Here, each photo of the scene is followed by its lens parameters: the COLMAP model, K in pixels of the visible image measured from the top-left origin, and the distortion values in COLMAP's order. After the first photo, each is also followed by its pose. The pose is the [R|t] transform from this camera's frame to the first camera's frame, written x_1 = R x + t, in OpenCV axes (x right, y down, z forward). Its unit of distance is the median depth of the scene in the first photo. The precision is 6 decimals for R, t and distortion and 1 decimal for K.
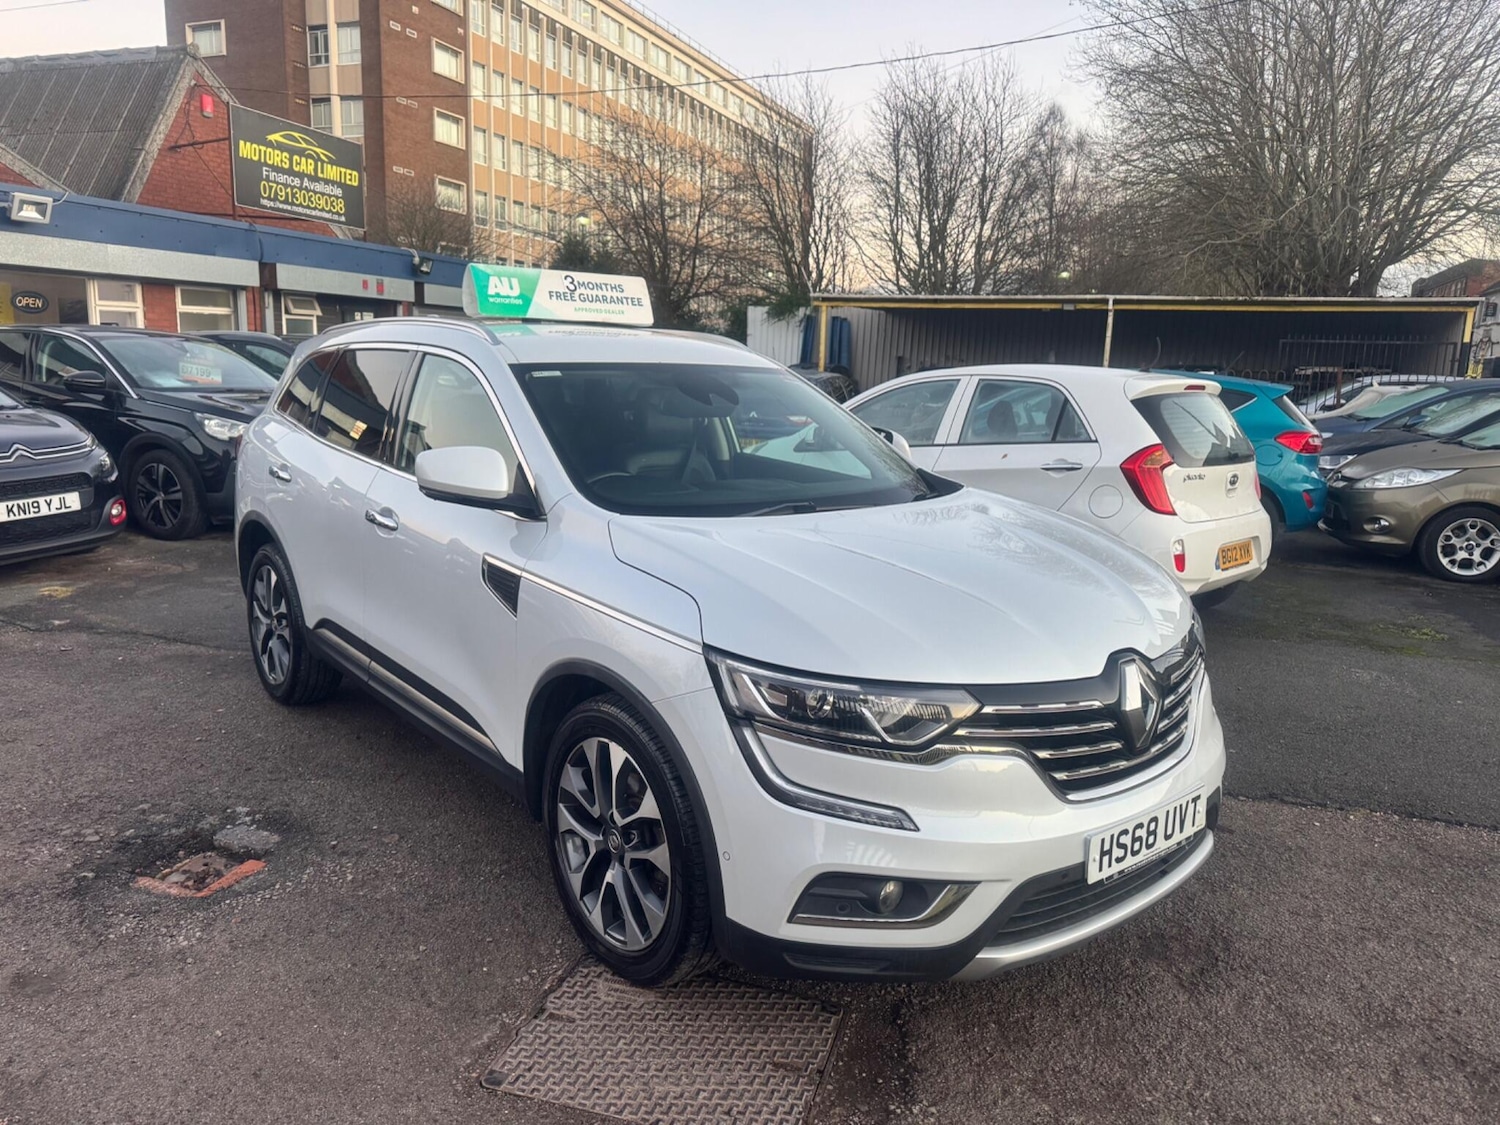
lens RADIAL K [[1061.5, 0, 747.4], [0, 1061.5, 566.5], [0, 0, 1]] dist [0.016936, -0.013158]
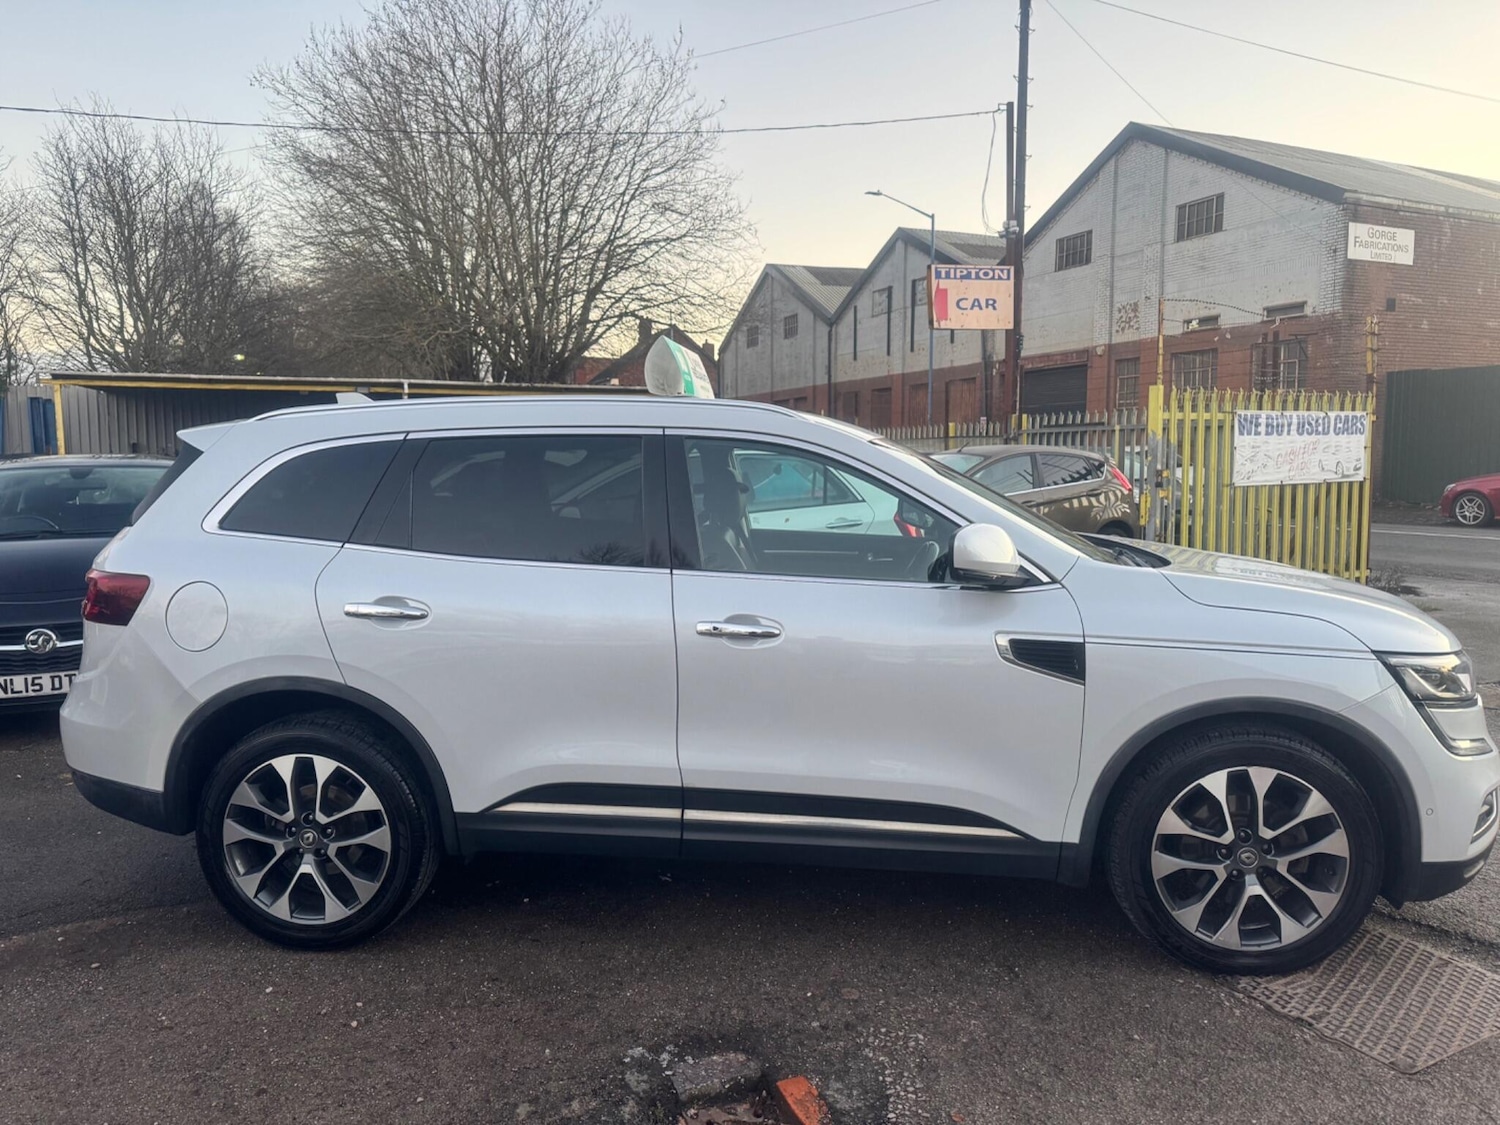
lens RADIAL K [[1060.5, 0, 758.5], [0, 1060.5, 553.4], [0, 0, 1]] dist [0.020579, -0.028032]
pose [[0.703472, -0.097396, 0.704018, -0.418867], [0.159041, 0.987019, -0.022370, -0.037762], [-0.692700, 0.127704, 0.709830, 0.176710]]
